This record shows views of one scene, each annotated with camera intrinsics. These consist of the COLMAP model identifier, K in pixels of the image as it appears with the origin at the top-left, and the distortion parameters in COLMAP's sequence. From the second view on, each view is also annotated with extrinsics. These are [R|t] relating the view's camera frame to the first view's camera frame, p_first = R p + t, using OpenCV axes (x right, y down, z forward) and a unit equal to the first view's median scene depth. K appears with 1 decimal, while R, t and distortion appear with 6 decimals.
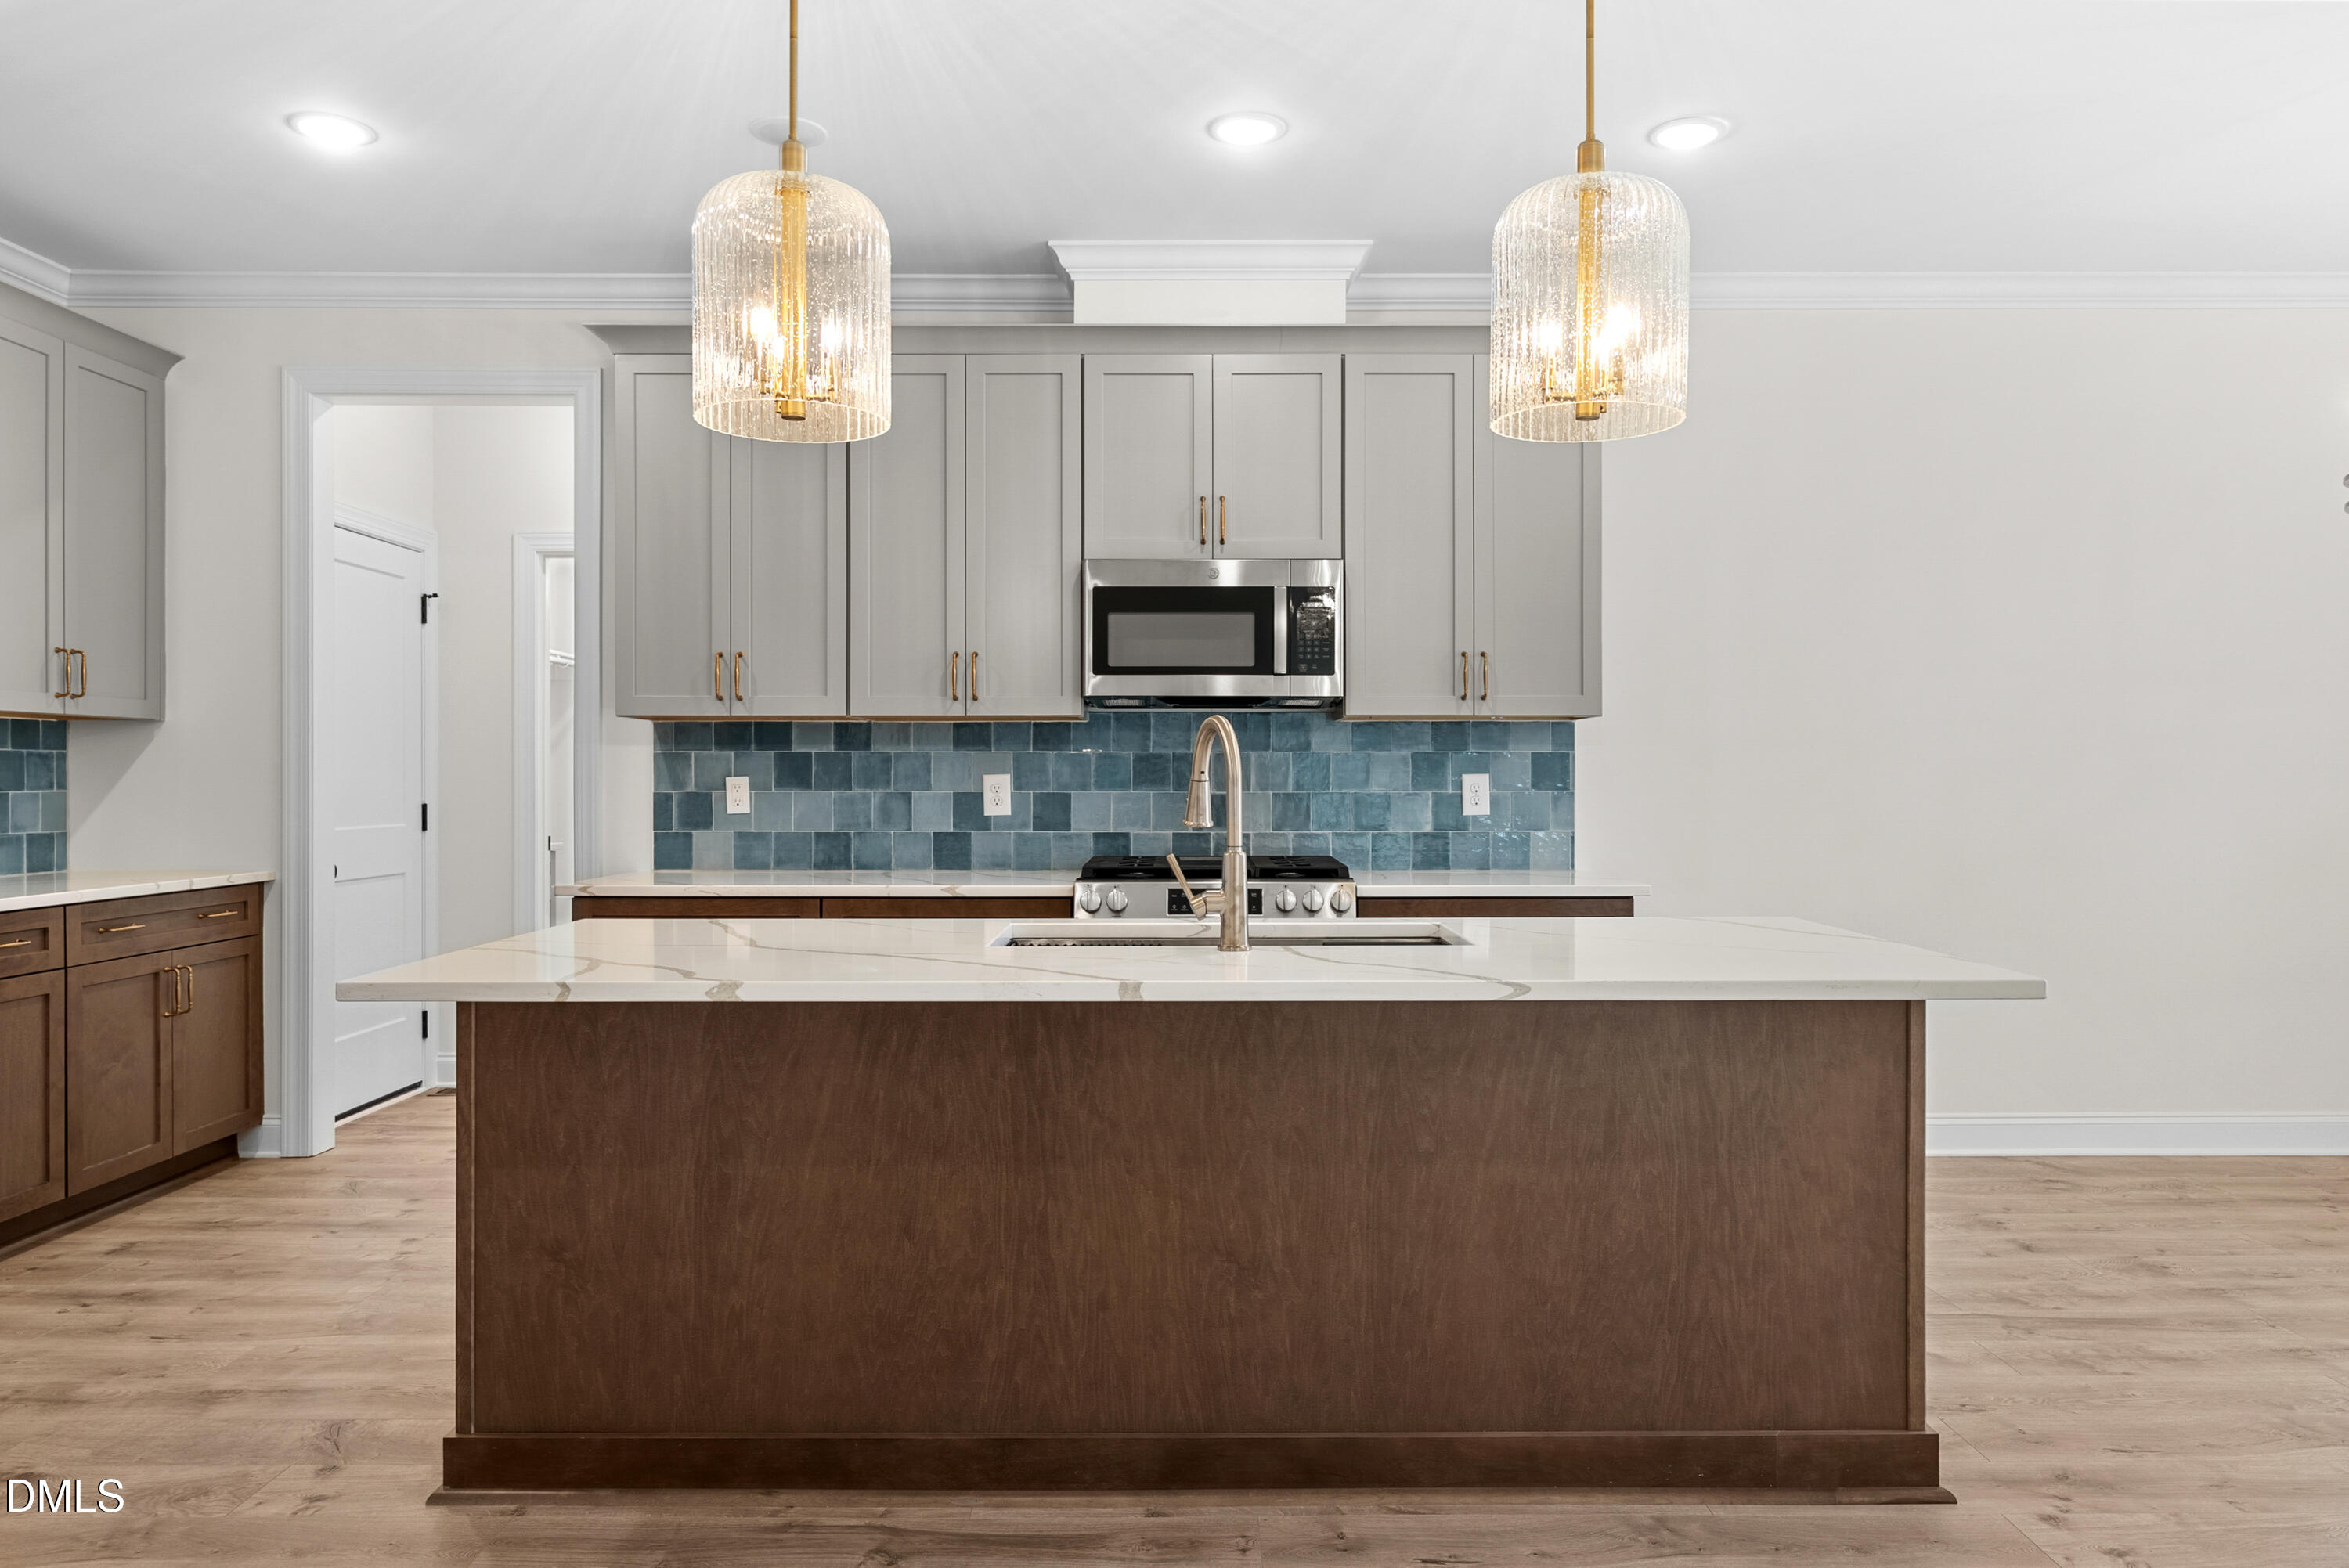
lens RADIAL K [[1548.7, 0, 1179.4], [0, 1548.7, 779.7], [0, 0, 1]] dist [-0.006789, 0.007572]
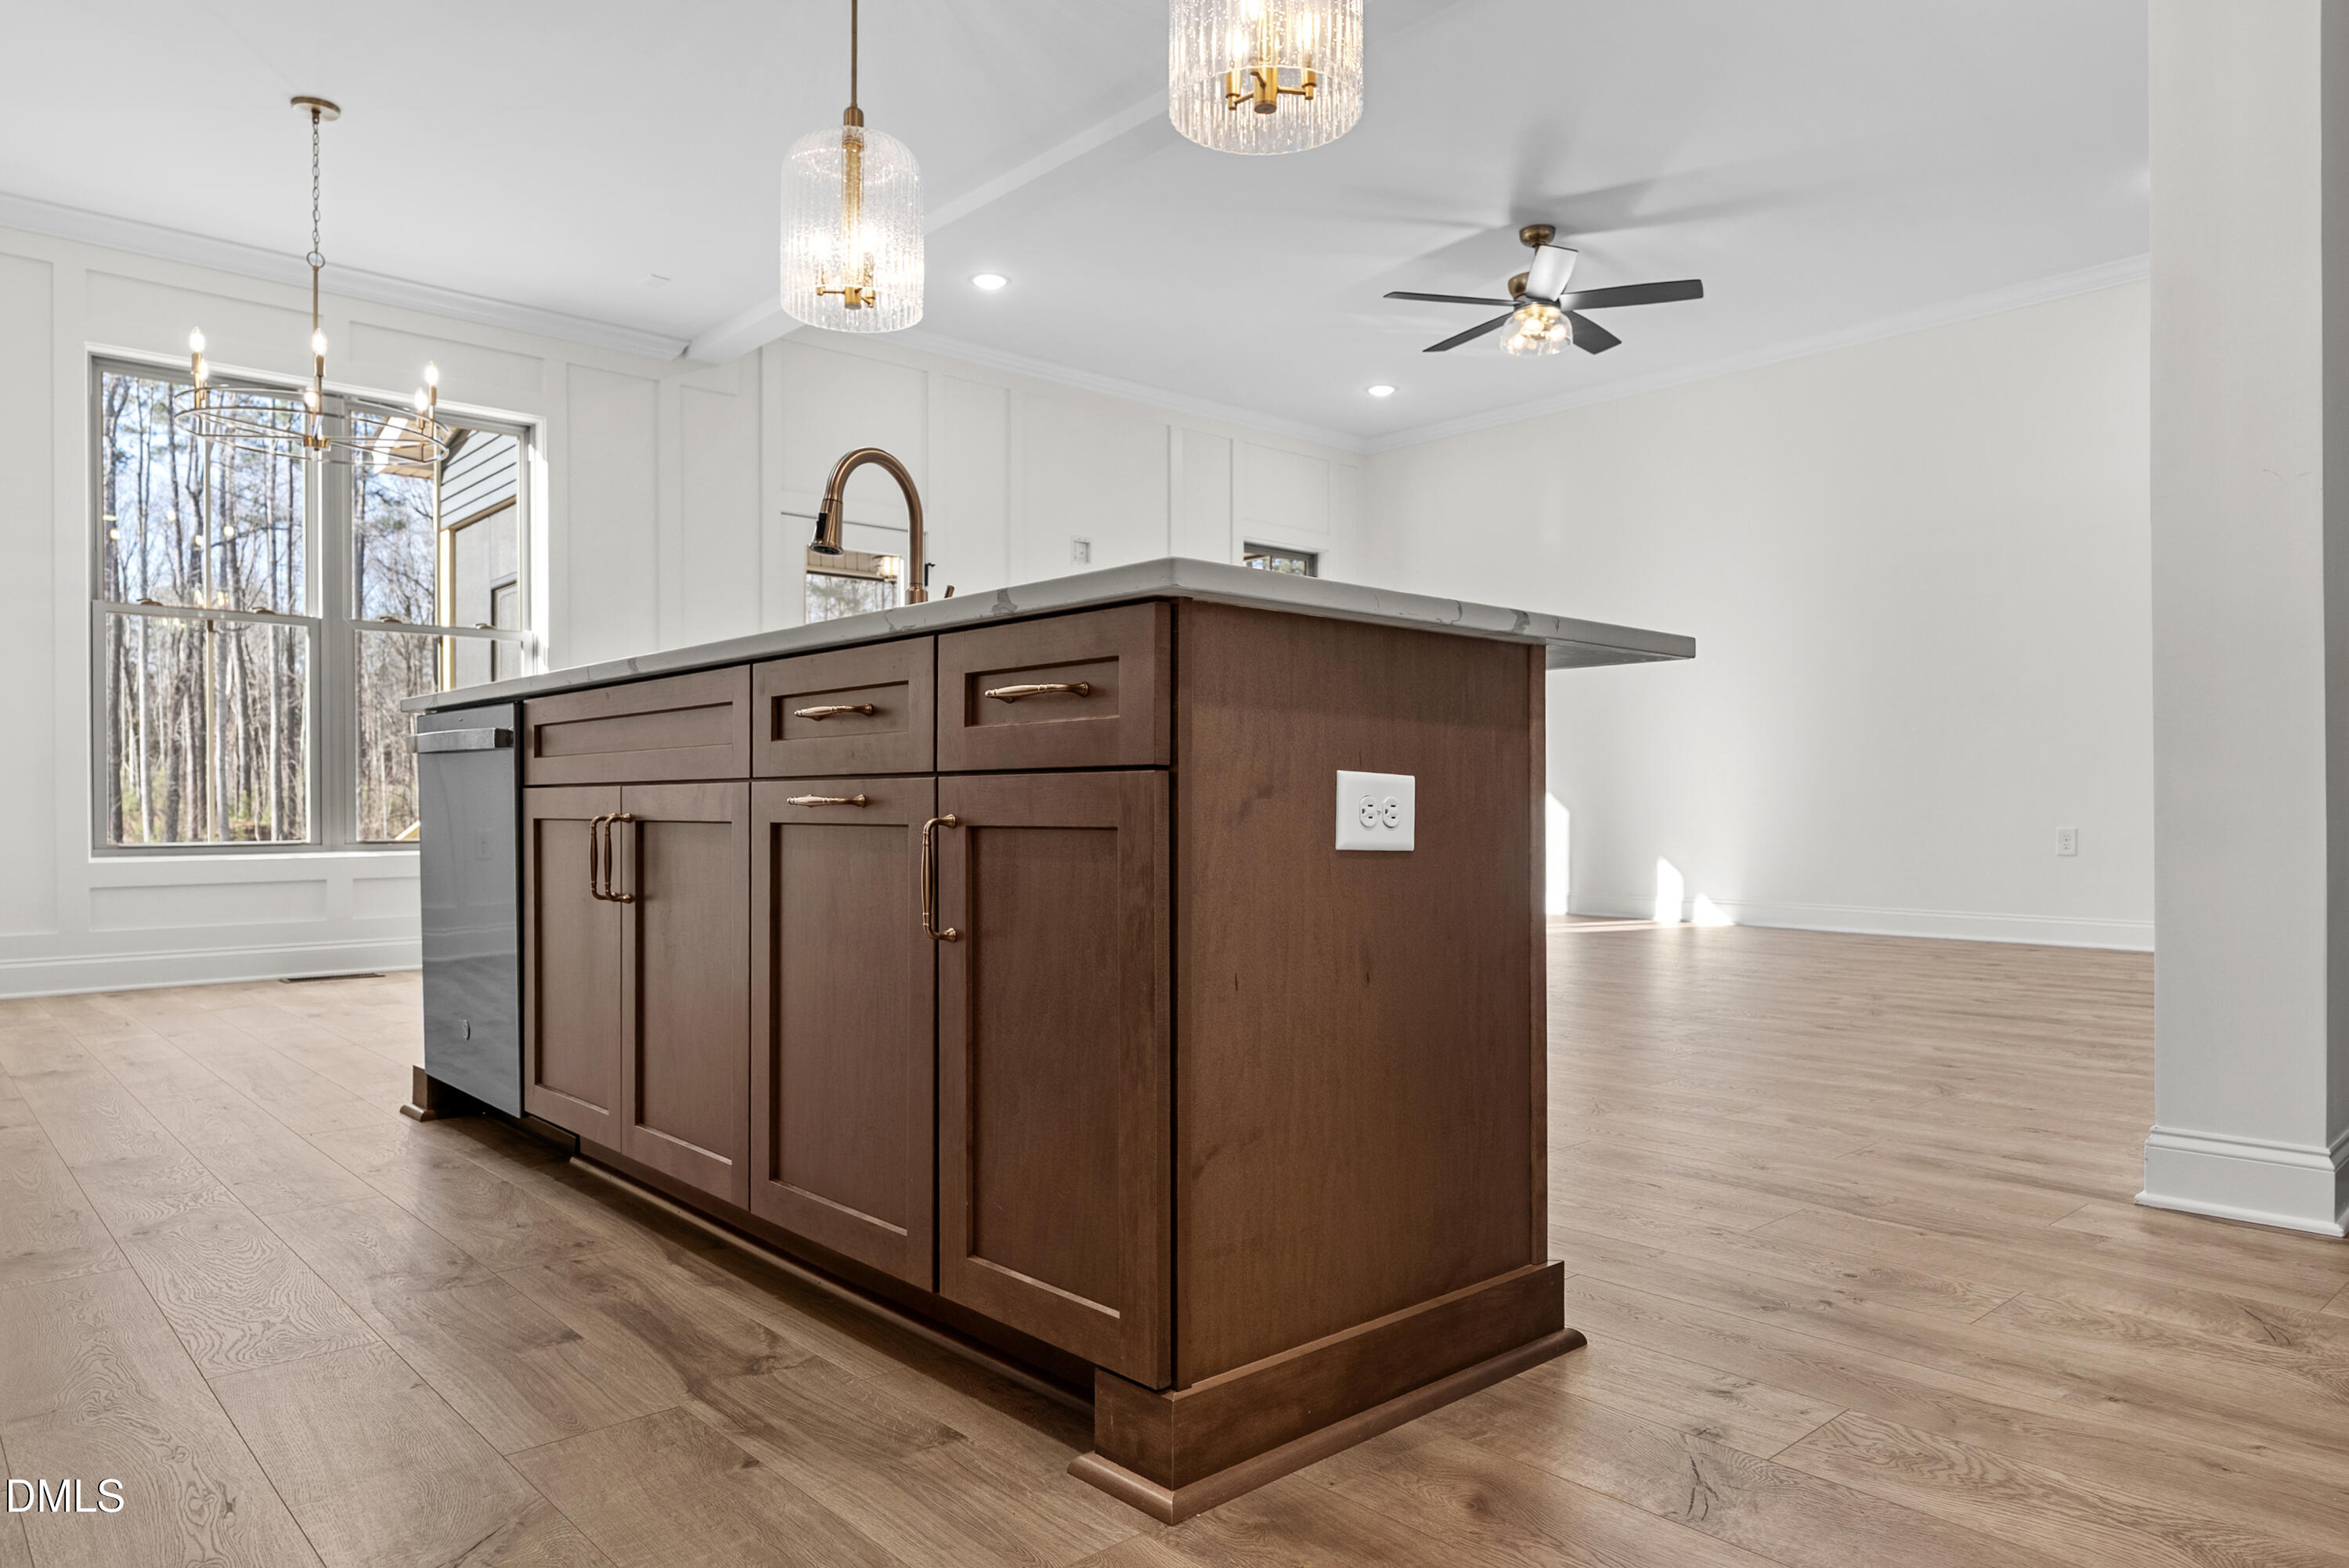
lens RADIAL K [[1494.9, 0, 1181.2], [0, 1494.9, 795.2], [0, 0, 1]] dist [-0.009036, 0.005860]
pose [[-0.673460, 0.005390, 0.739204, -0.498086], [0.003851, 0.999985, -0.003784, 0.113565], [-0.739214, 0.000299, -0.673471, 0.911935]]
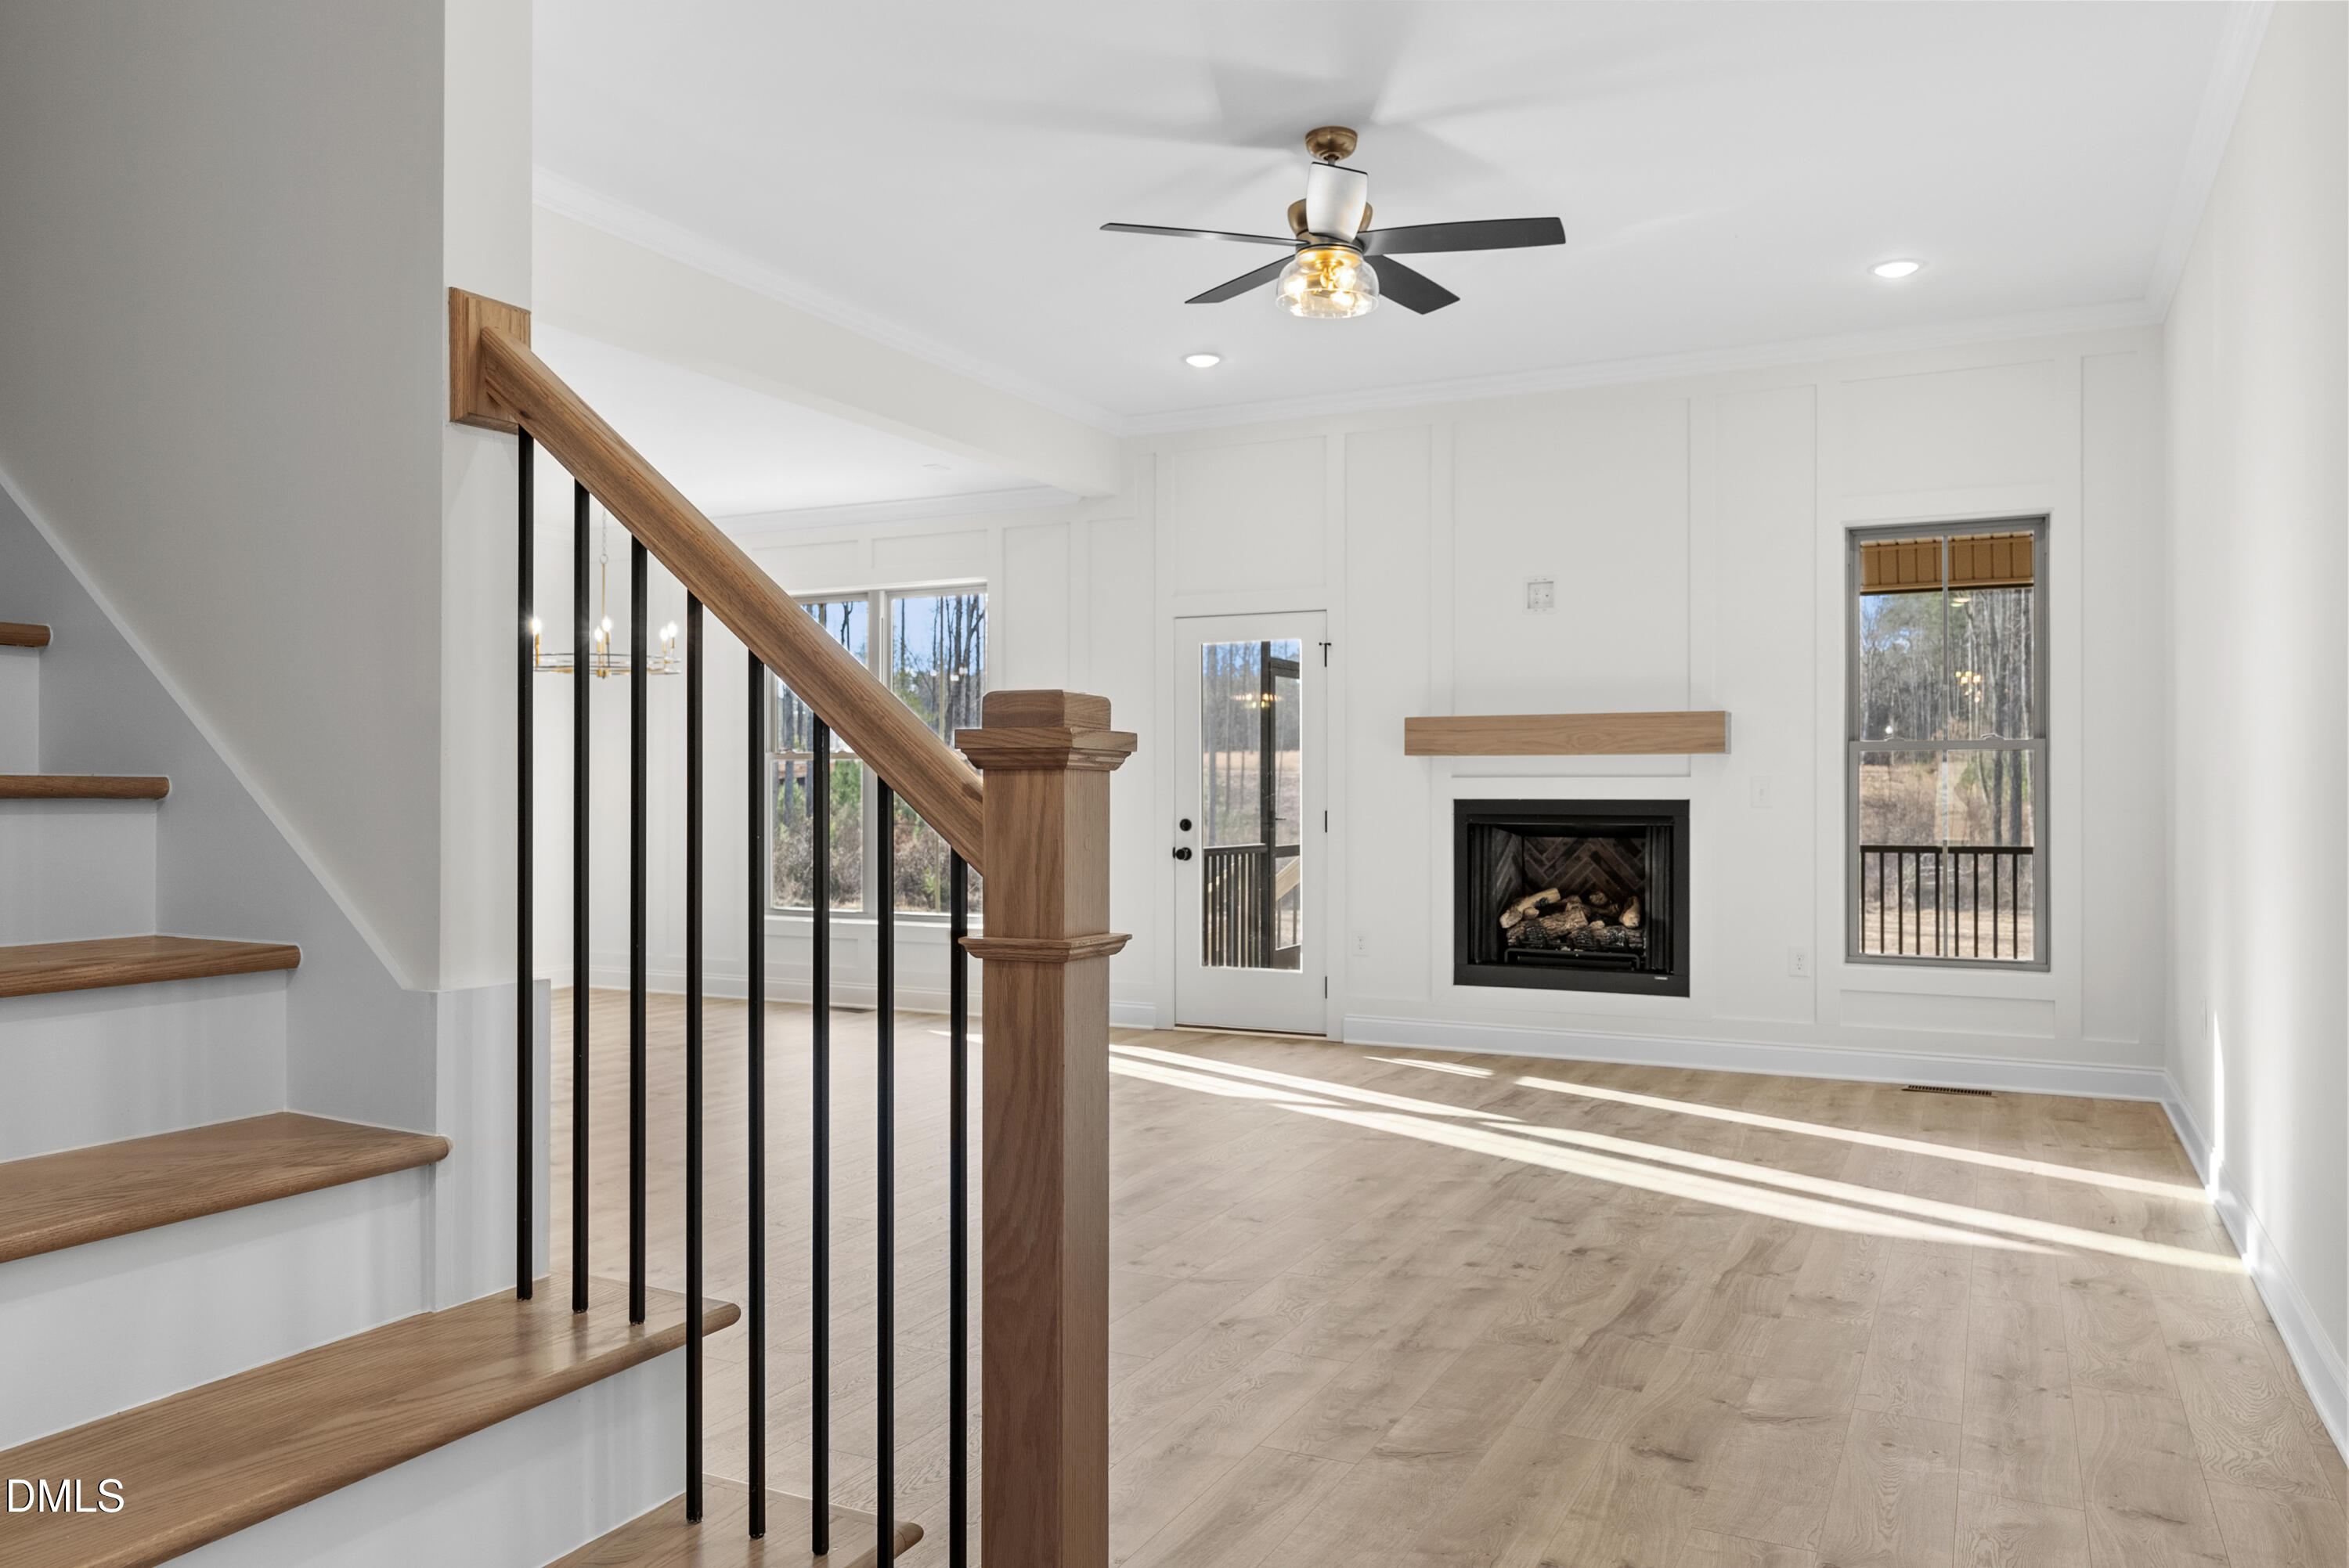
lens RADIAL K [[1667.2, 0, 1177.7], [0, 1667.2, 780.5], [0, 0, 1]] dist [-0.003559, -0.012486]
pose [[0.446695, 0.008678, 0.894644, -0.682155], [-0.000671, 0.999956, -0.009365, 0.002807], [-0.894686, 0.003583, 0.446681, -0.639289]]
